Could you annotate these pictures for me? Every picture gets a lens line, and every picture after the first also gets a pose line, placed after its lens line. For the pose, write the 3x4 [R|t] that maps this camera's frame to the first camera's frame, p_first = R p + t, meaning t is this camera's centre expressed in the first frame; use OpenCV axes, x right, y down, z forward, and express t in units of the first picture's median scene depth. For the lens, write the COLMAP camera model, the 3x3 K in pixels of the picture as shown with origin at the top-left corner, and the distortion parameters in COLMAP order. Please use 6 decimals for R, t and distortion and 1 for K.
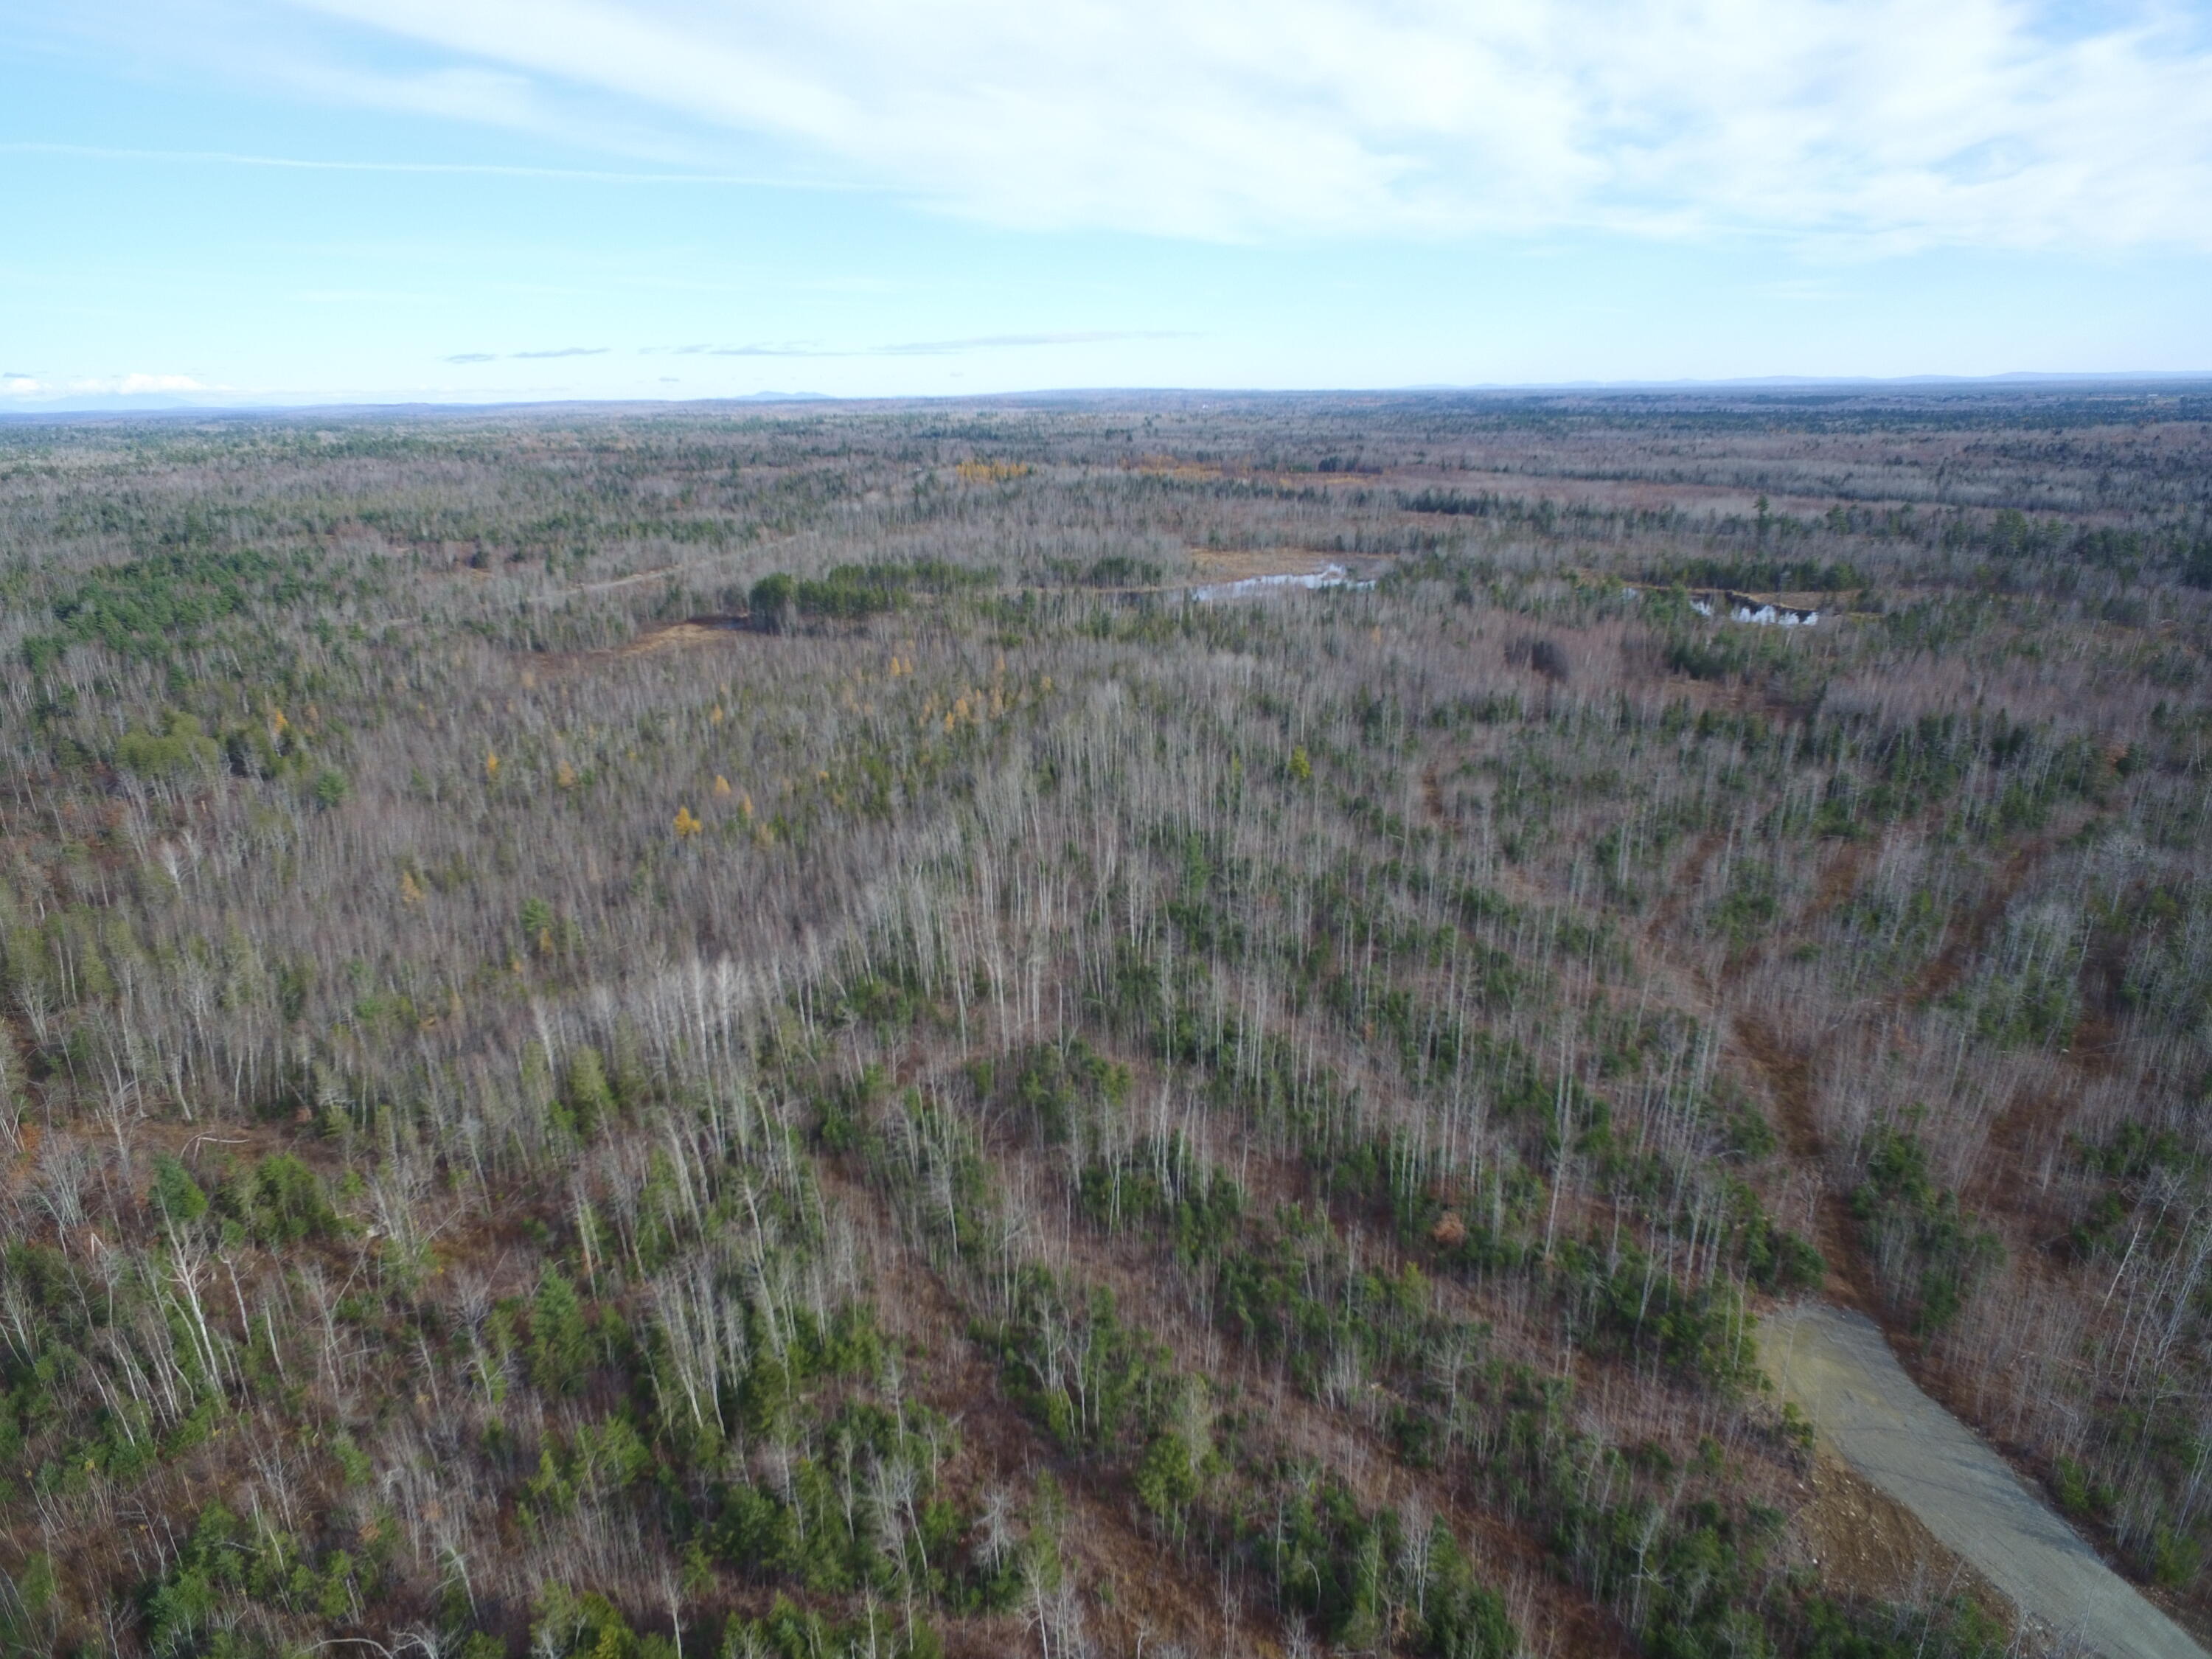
lens RADIAL K [[1255.4, 0, 1112.0], [0, 1255.4, 830.2], [0, 0, 1]] dist [-0.010568, 0.009699]
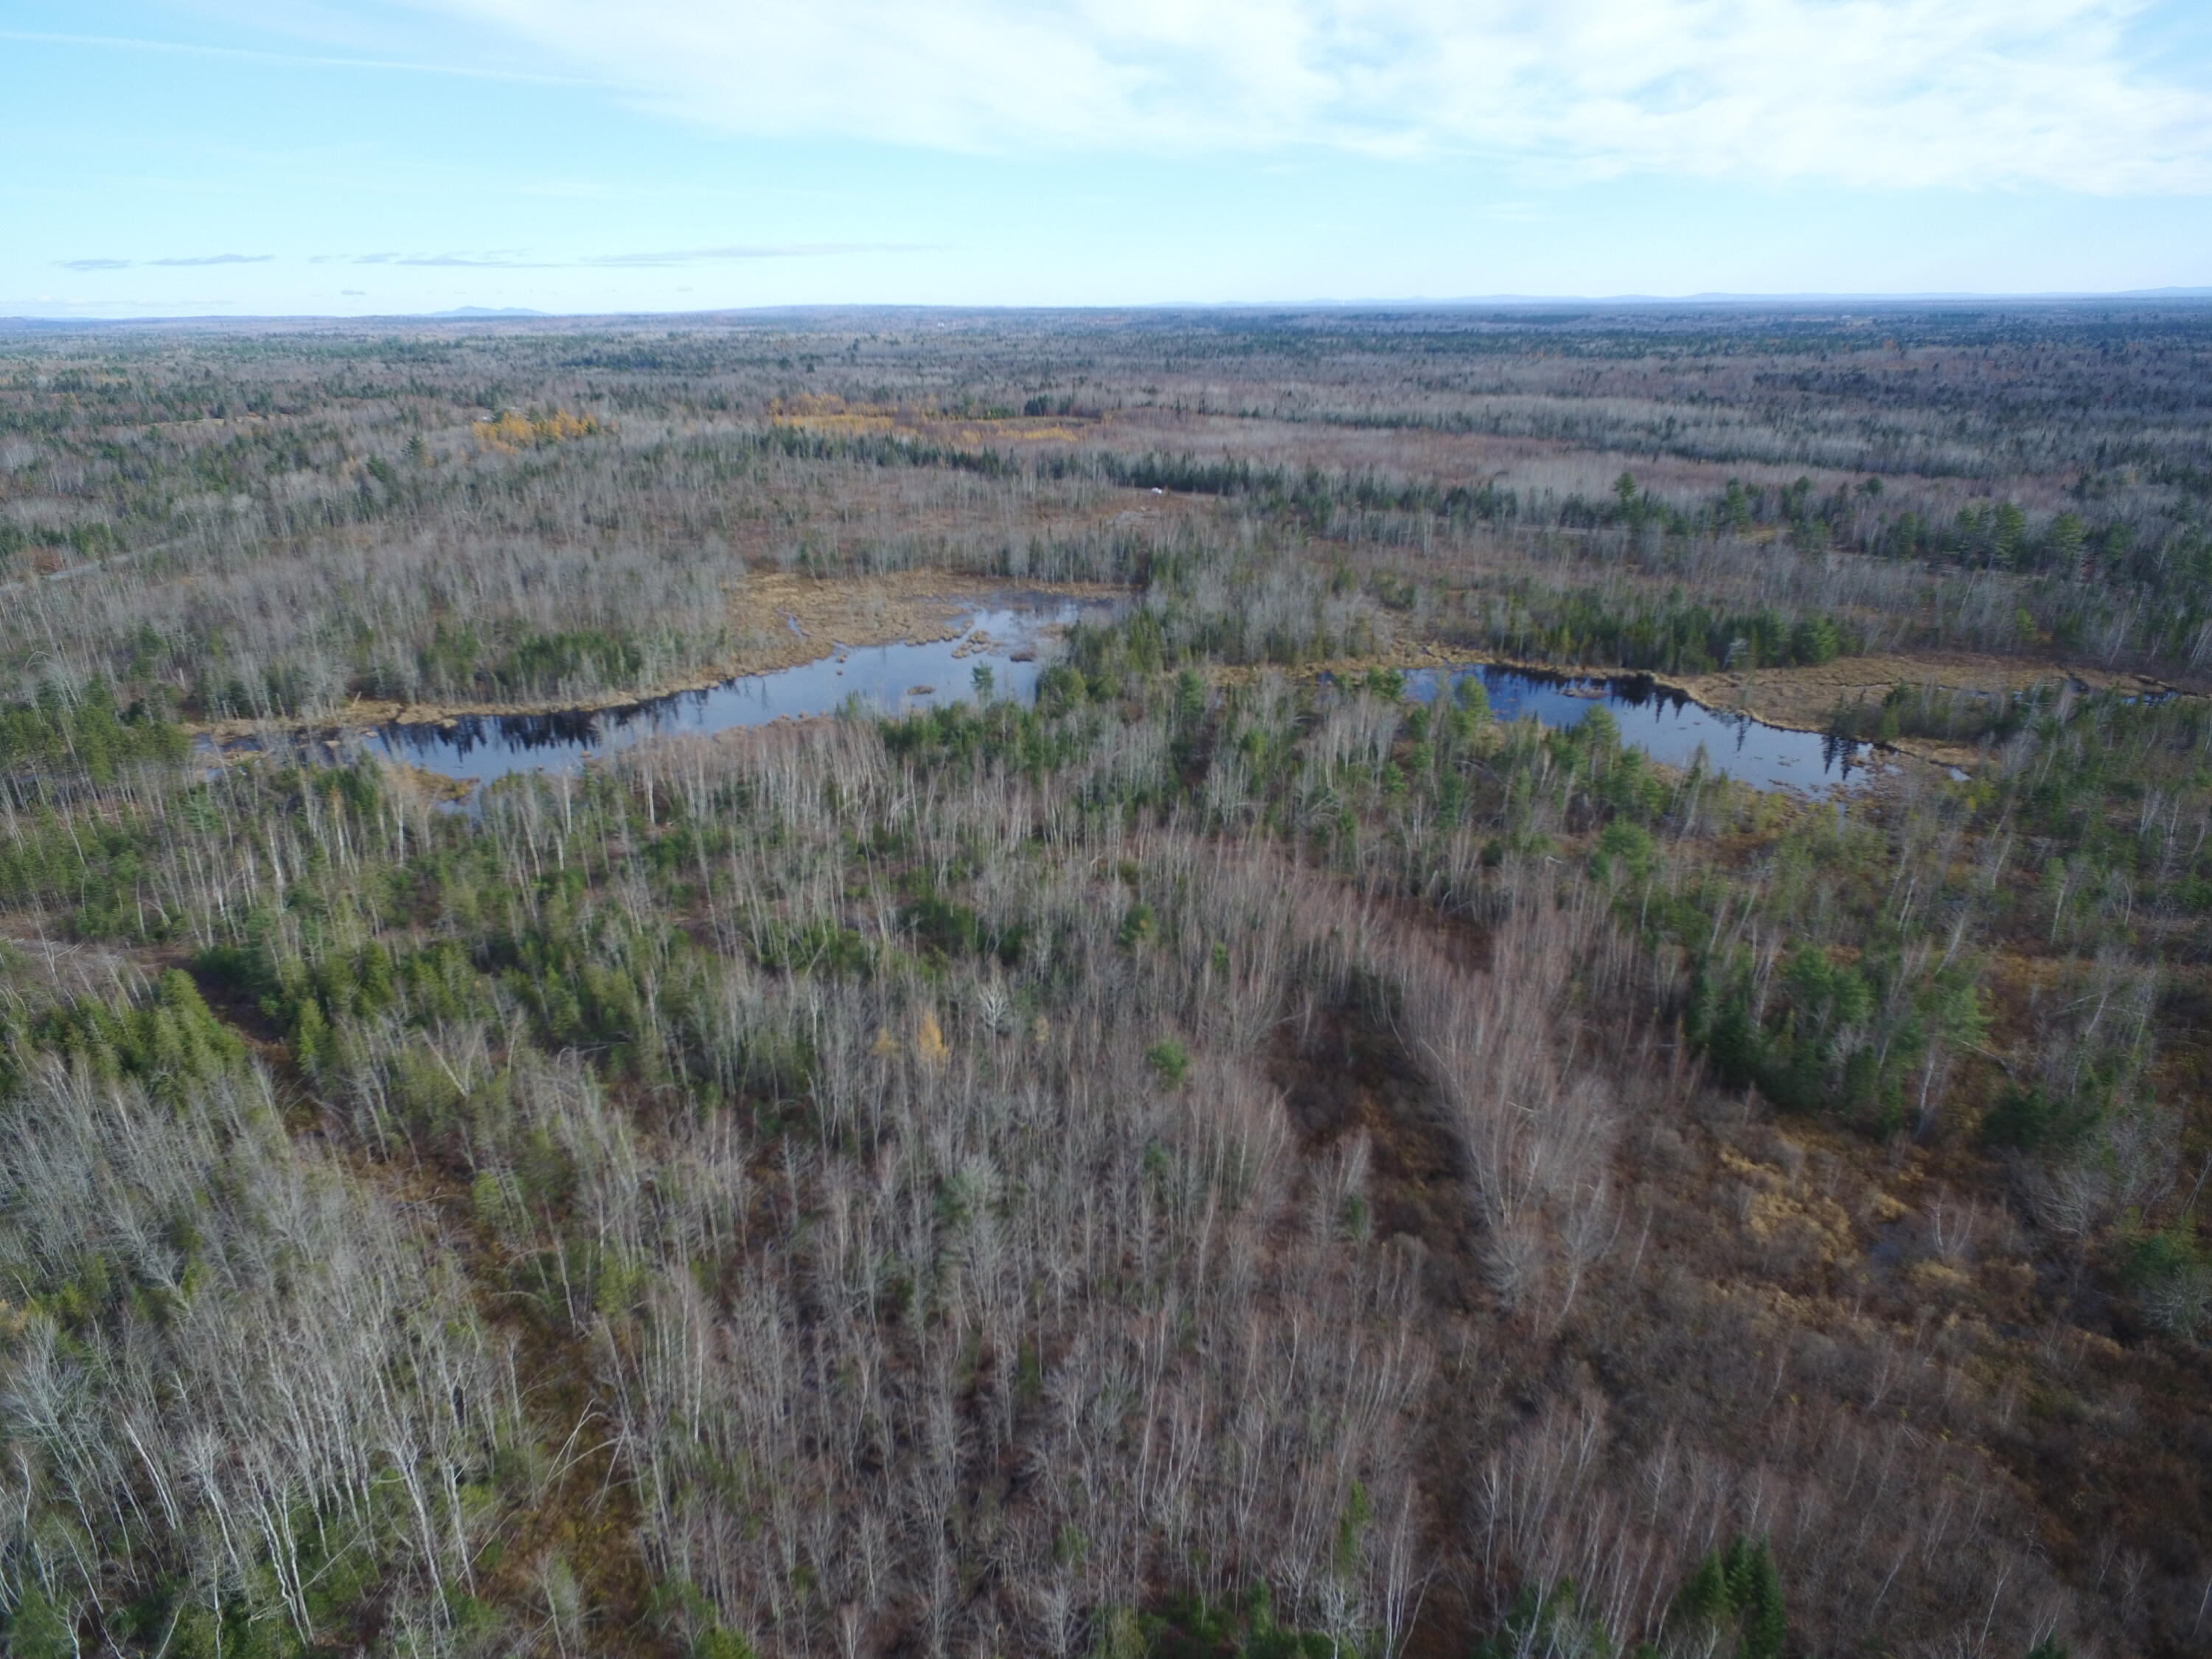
lens RADIAL K [[1255.4, 0, 1109.8], [0, 1255.4, 813.0], [0, 0, 1]] dist [-0.010568, 0.009699]
pose [[0.983007, -0.064669, 0.171798, 0.094099], [0.056654, 0.997082, 0.051162, -0.107191], [-0.174605, -0.040559, 0.983803, 0.299779]]
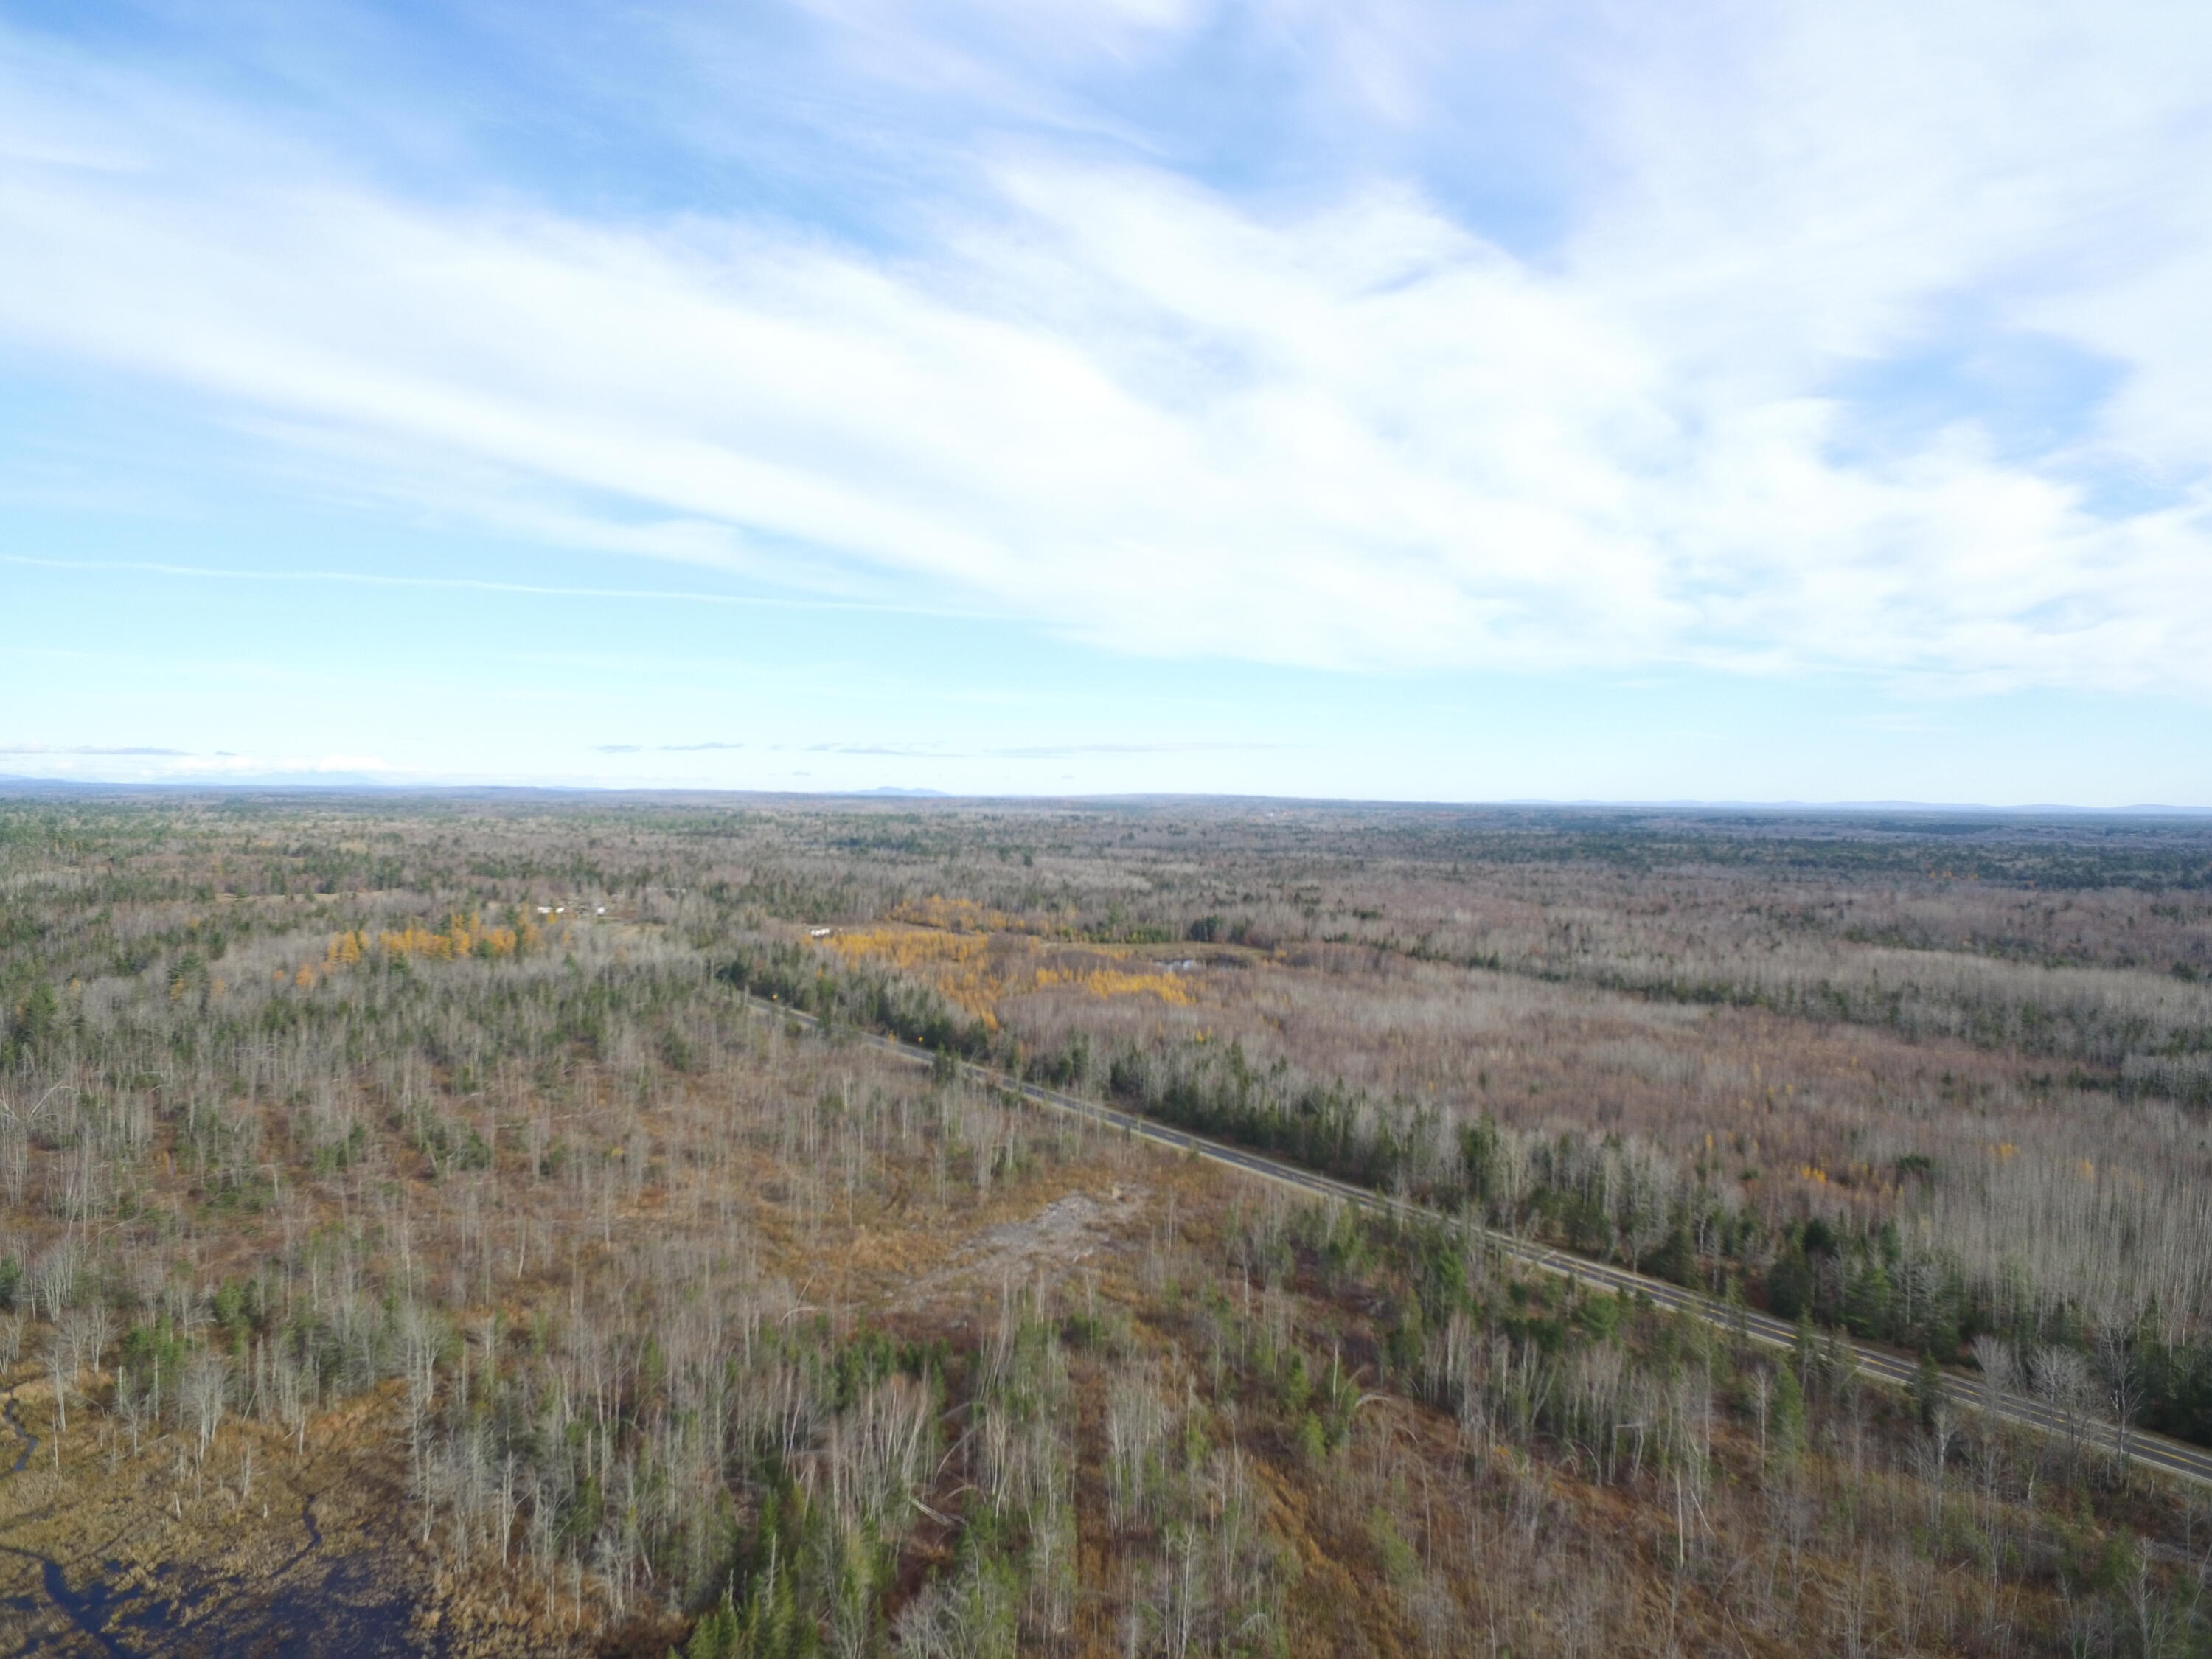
lens RADIAL K [[1255.4, 0, 1131.8], [0, 1255.4, 820.1], [0, 0, 1]] dist [-0.010568, 0.009699]
pose [[0.996614, 0.030880, -0.076204, 0.256080], [-0.053106, 0.949299, -0.309855, -0.219786], [0.062772, 0.312853, 0.947725, 0.600134]]
